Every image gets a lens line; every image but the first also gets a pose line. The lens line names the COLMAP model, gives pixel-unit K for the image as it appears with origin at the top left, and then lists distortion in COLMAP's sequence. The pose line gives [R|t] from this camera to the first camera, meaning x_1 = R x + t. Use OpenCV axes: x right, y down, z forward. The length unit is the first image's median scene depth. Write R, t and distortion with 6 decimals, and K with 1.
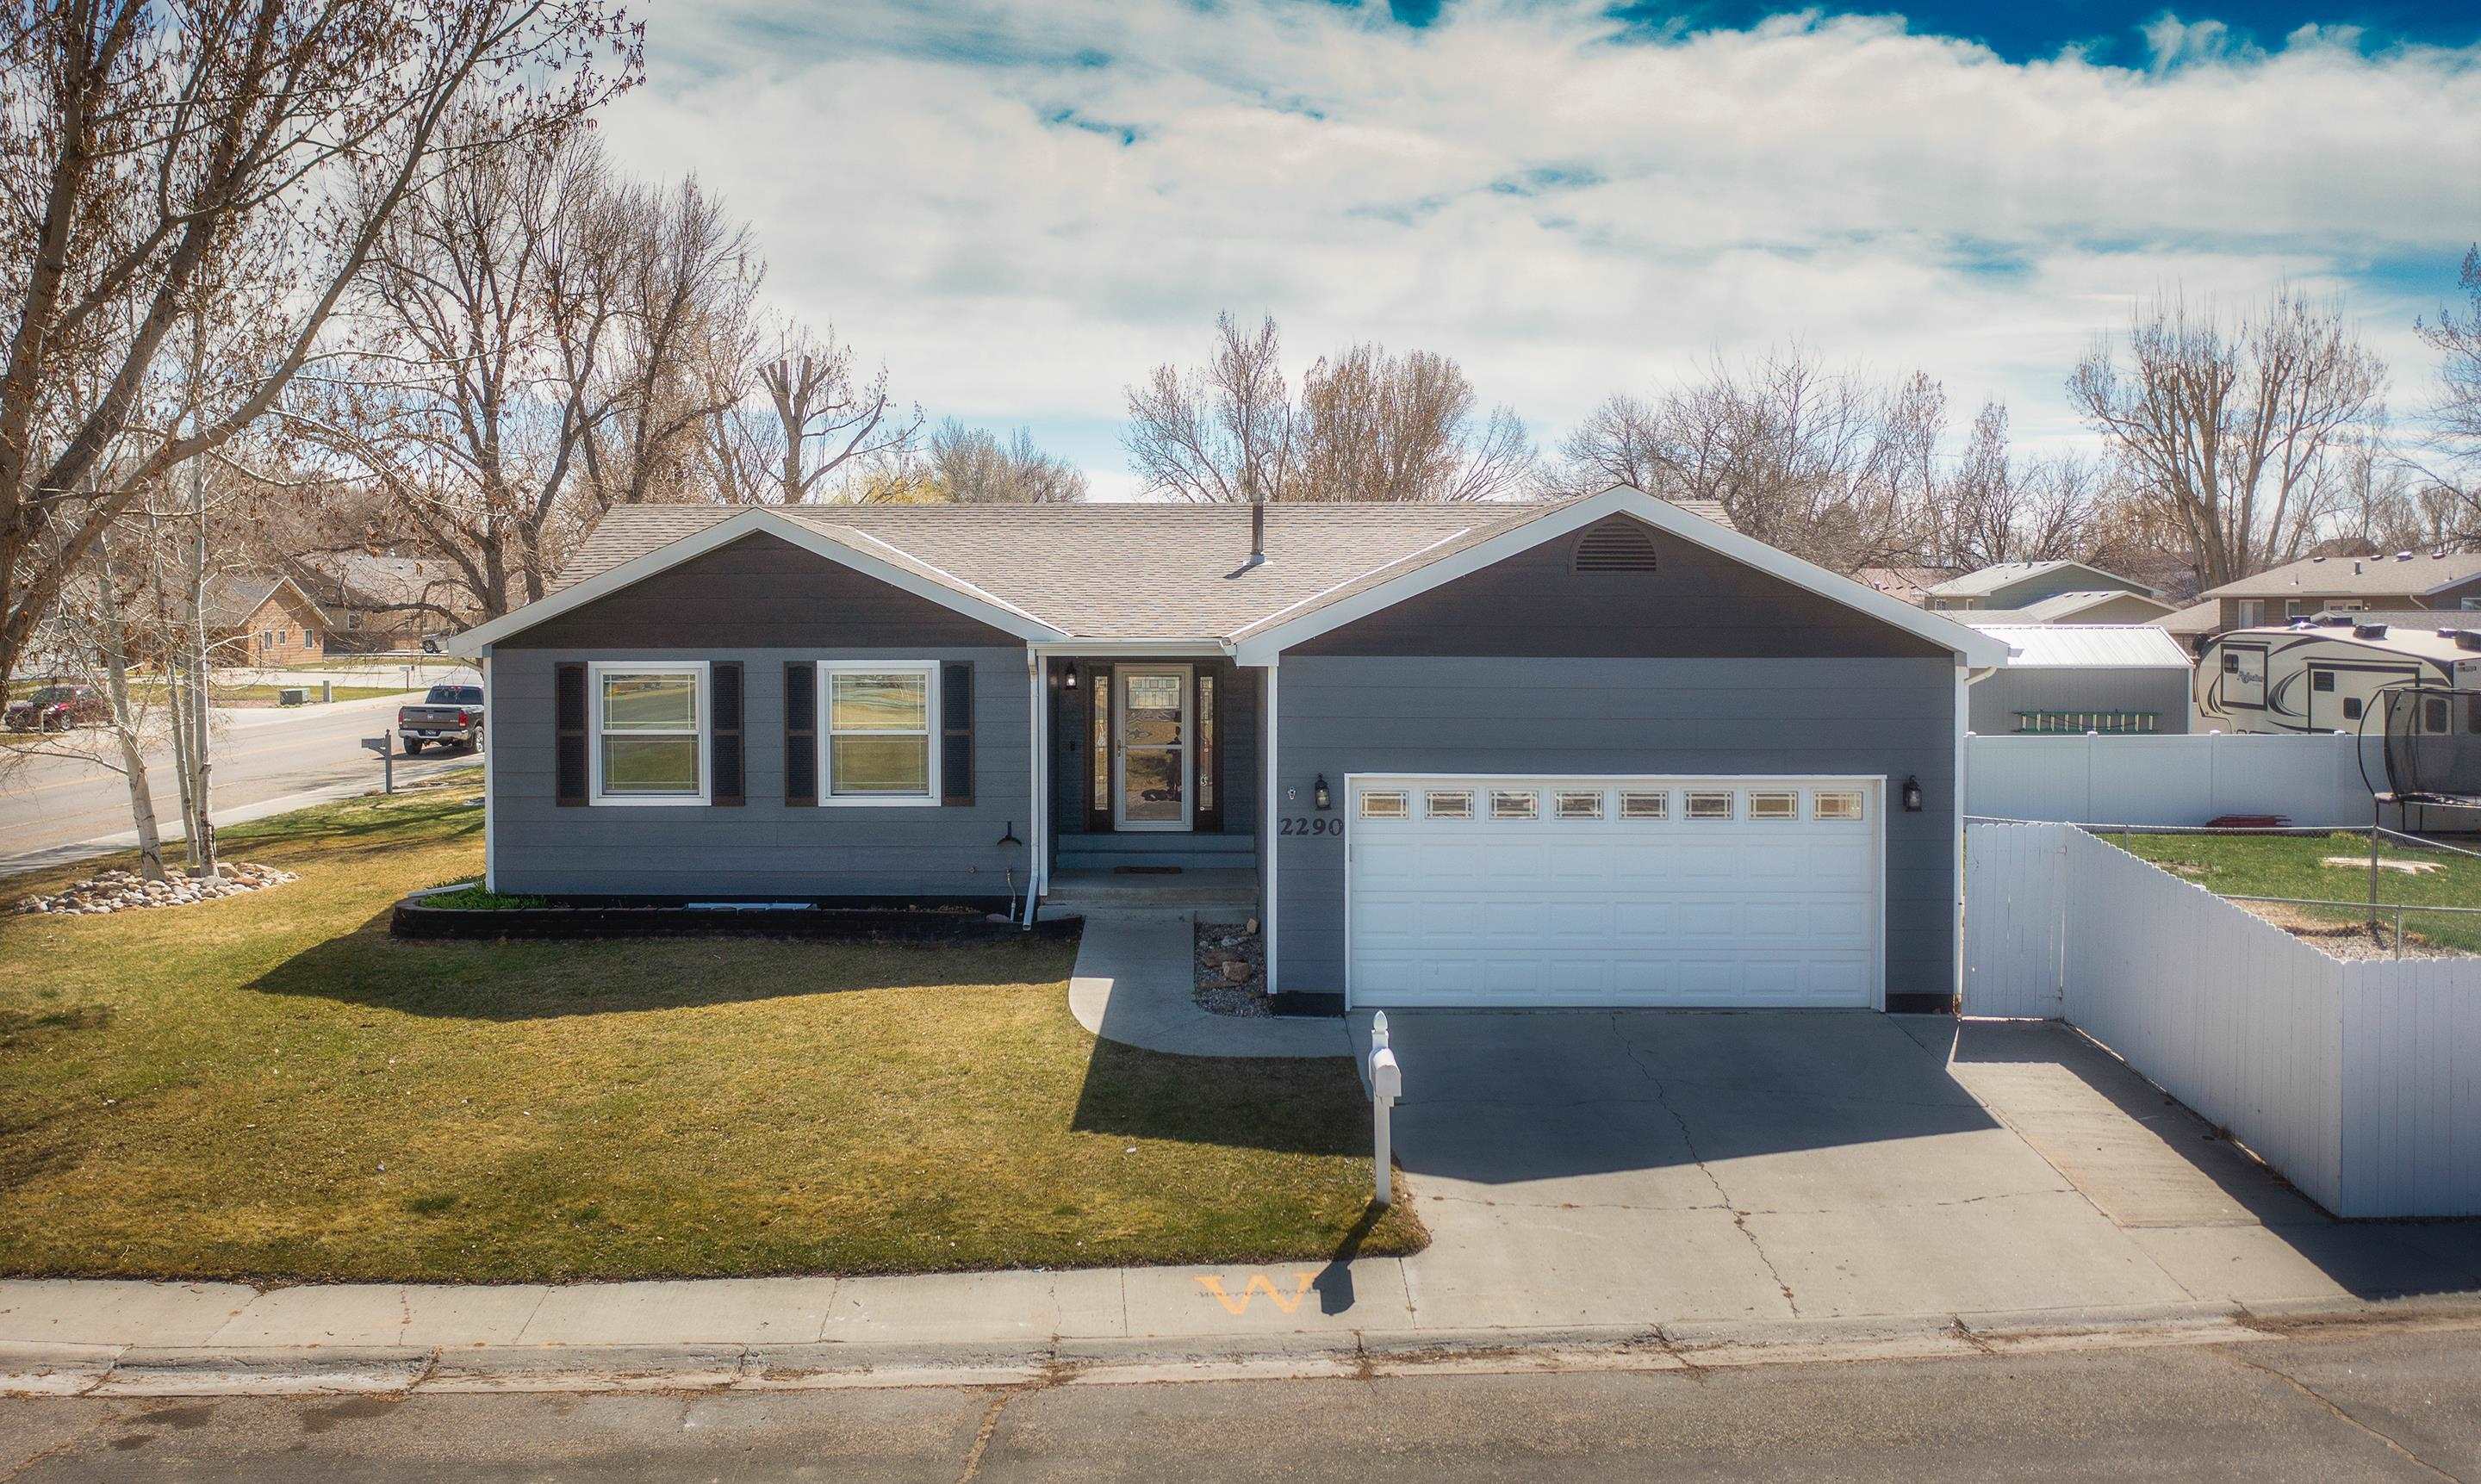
lens RADIAL K [[2052.6, 0, 1230.1], [0, 2052.6, 652.3], [0, 0, 1]] dist [-0.008942, -0.003894]
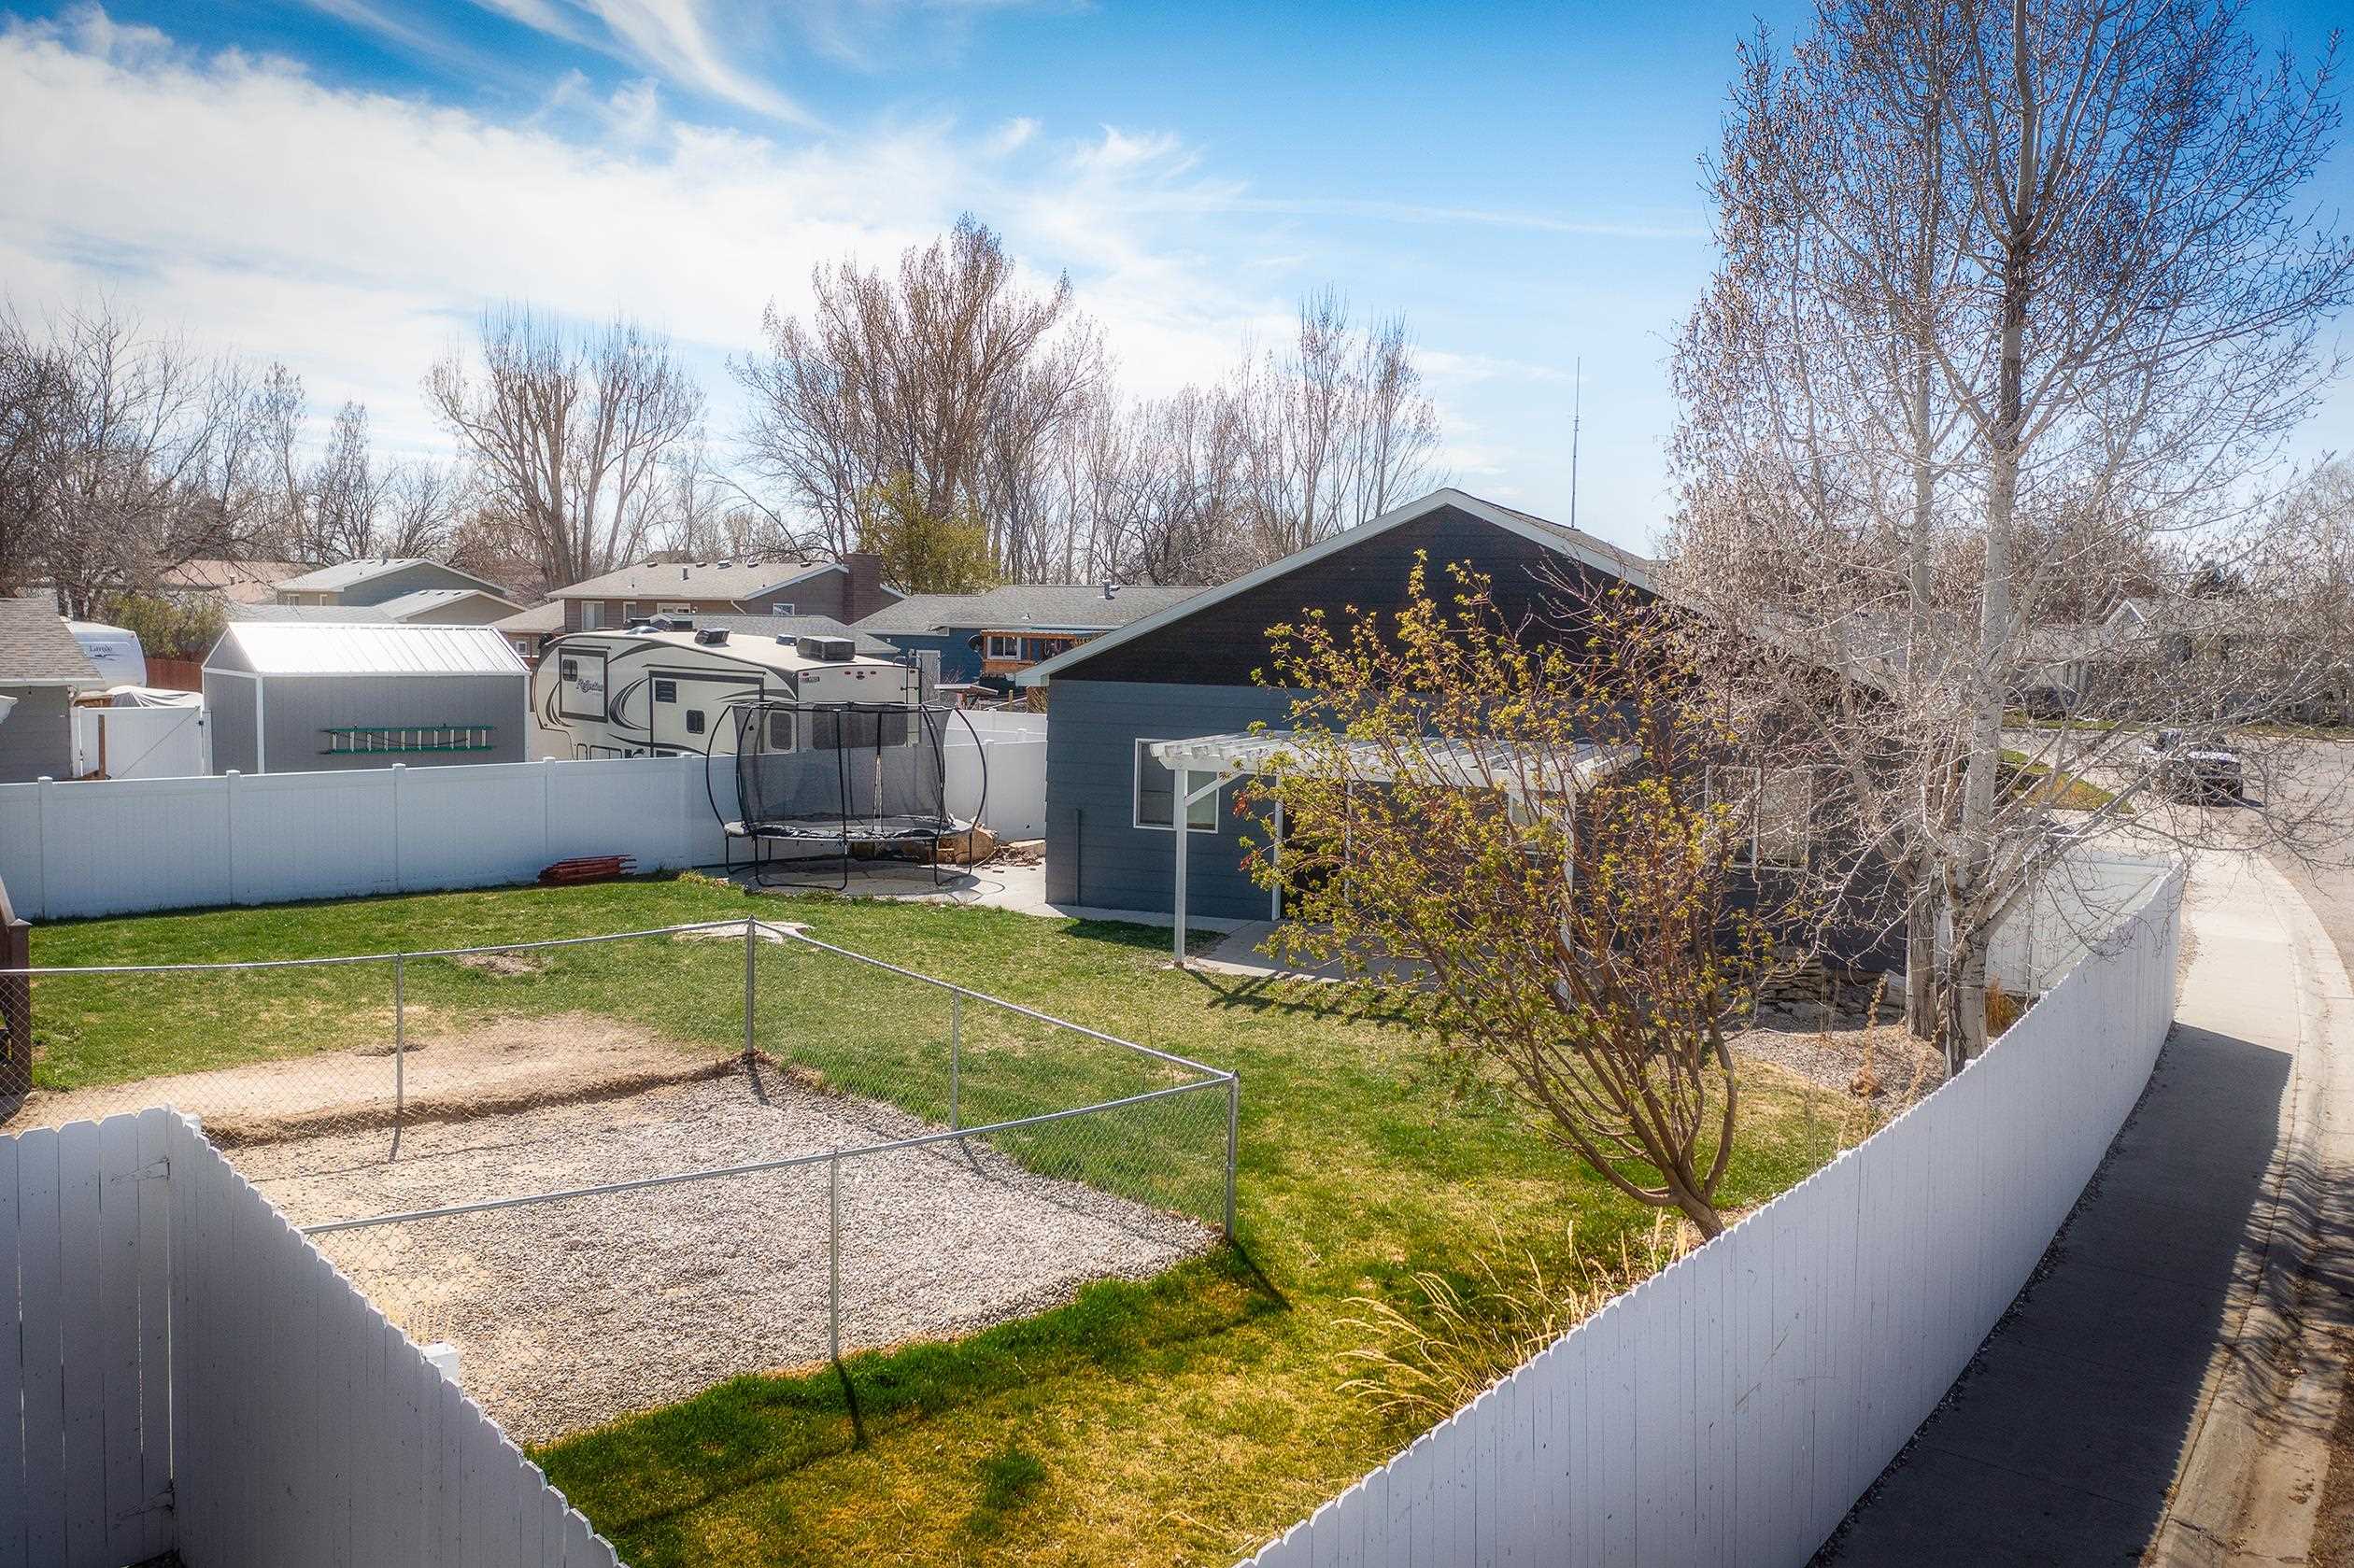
lens RADIAL K [[1802.1, 0, 1177.0], [0, 1802.1, 784.0], [0, 0, 1]] dist [-0.041207, 0.000307]
pose [[0.714243, -0.044833, 0.698460, 0.126638], [-0.009028, 0.997273, 0.073246, -0.004776], [-0.699839, -0.058621, 0.711891, 0.249138]]
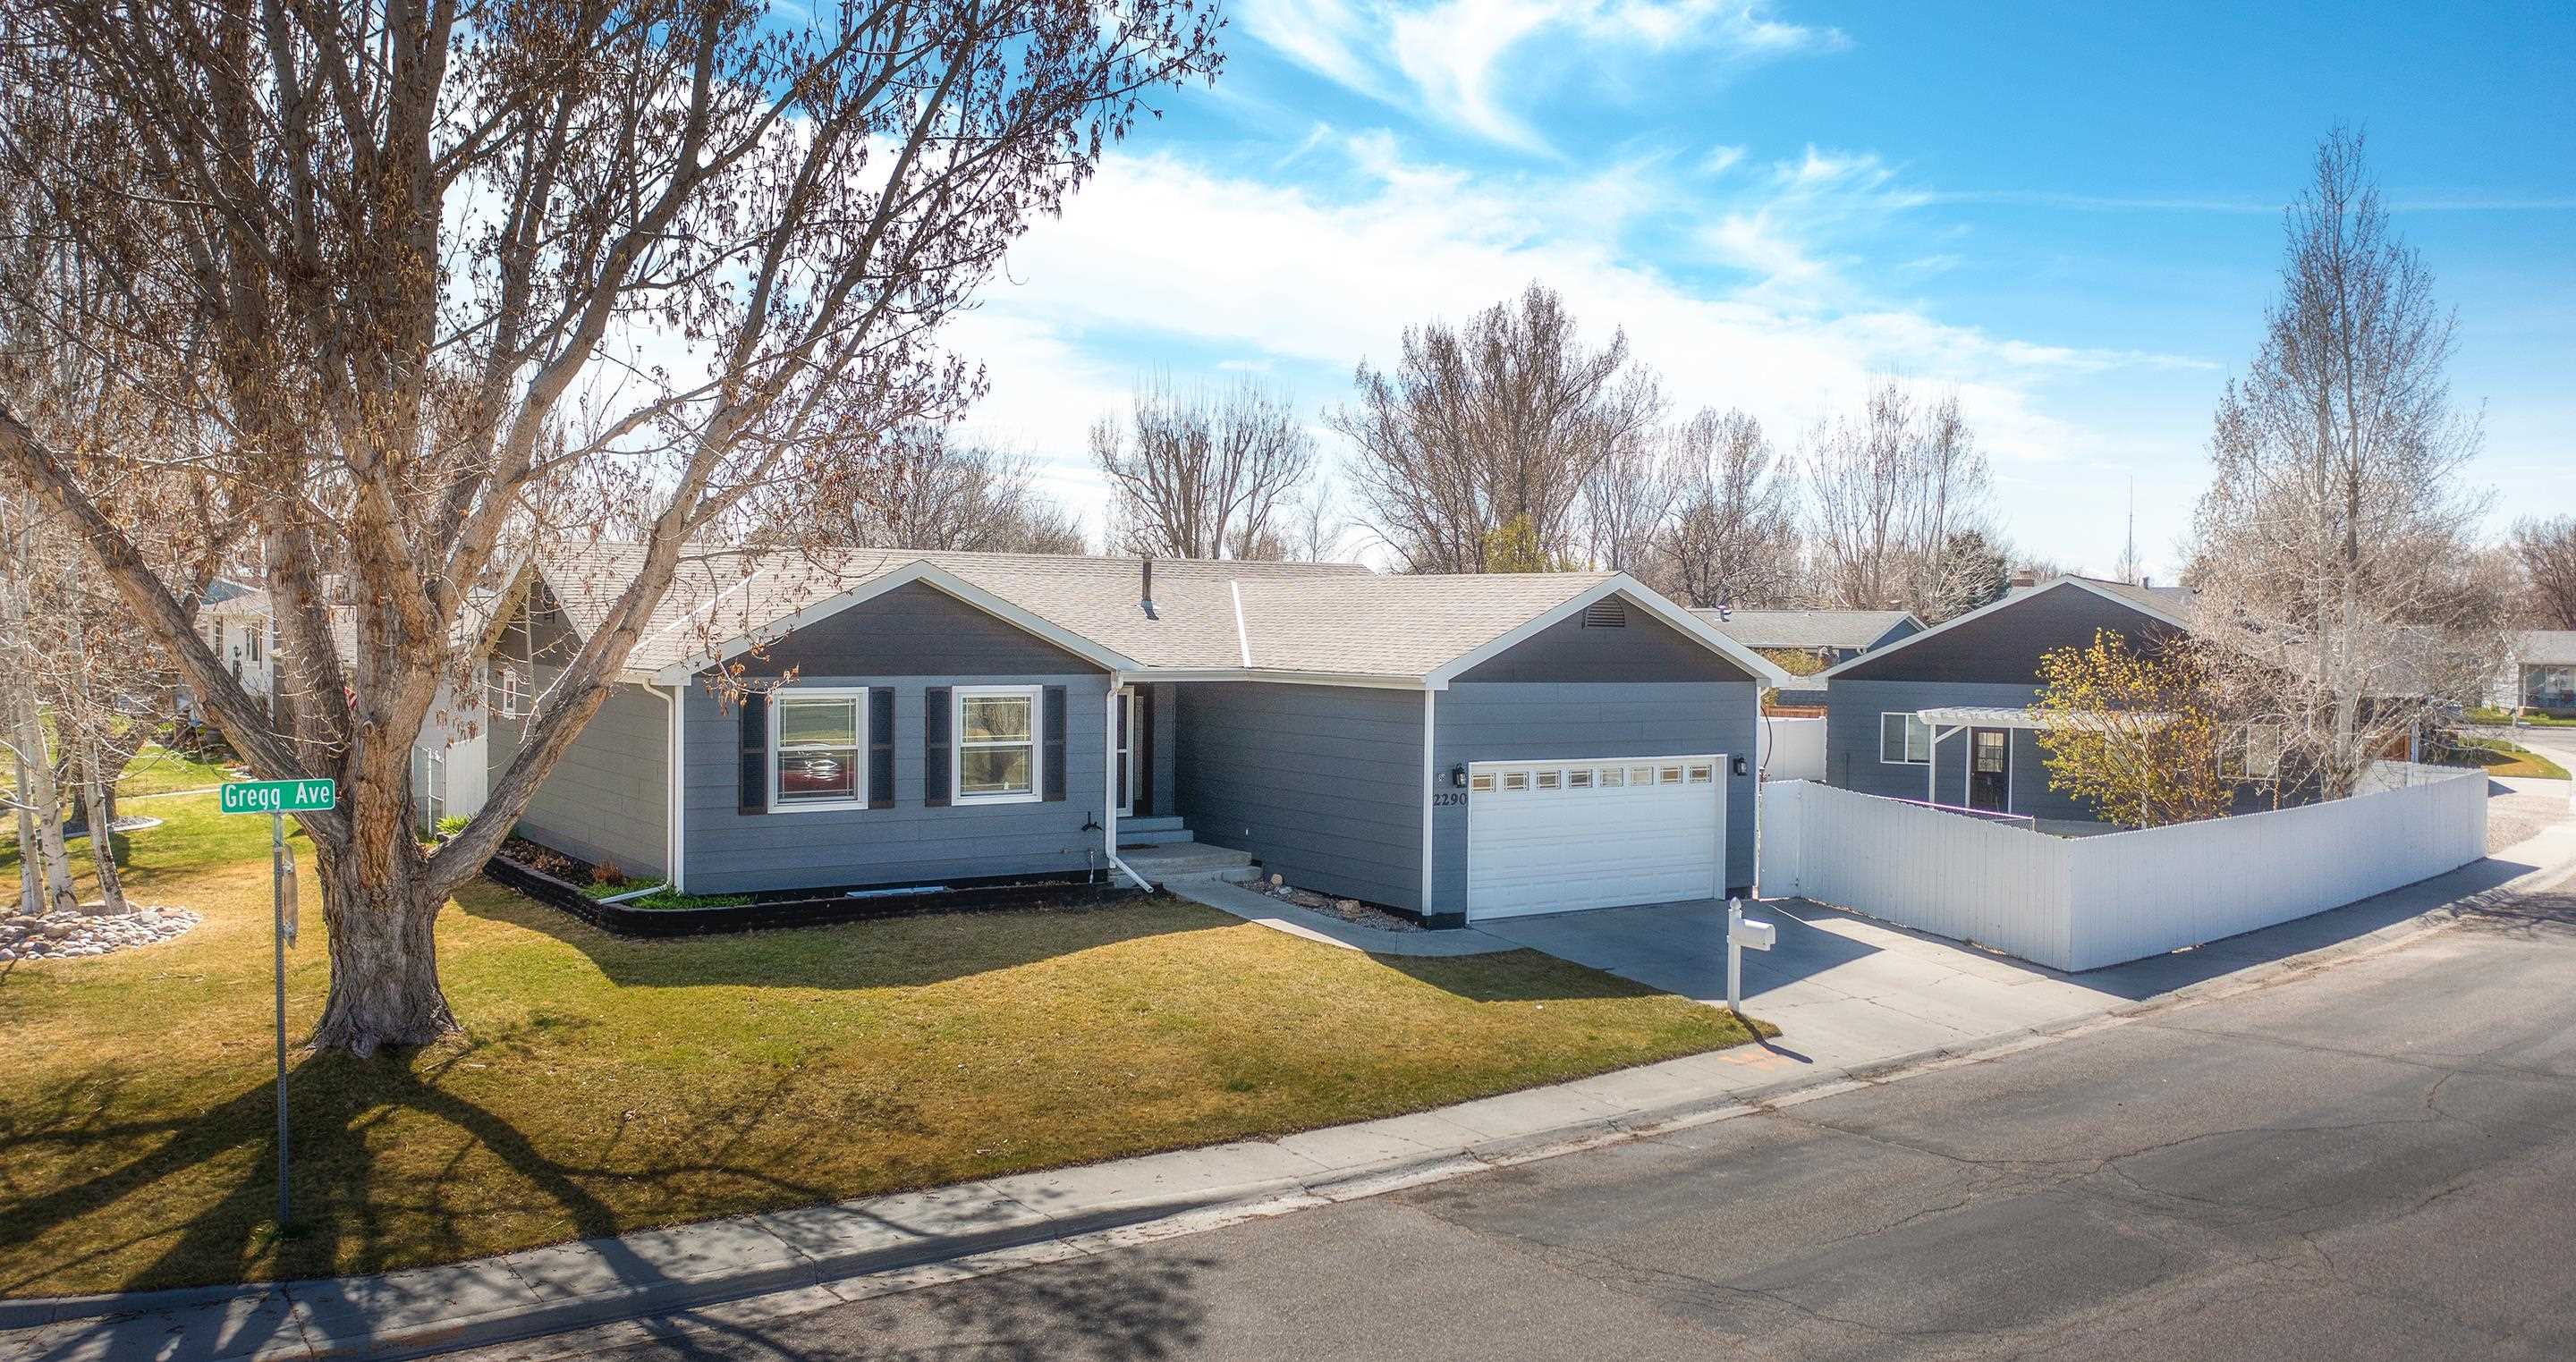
lens RADIAL K [[1939.4, 0, 1288.0], [0, 1939.4, 681.0], [0, 0, 1]] dist [-0.040308, -0.000812]
pose [[0.824486, -0.004792, 0.565861, -0.350667], [-0.001601, 0.999940, 0.010801, -0.005963], [-0.565879, -0.009812, 0.824430, -0.029776]]
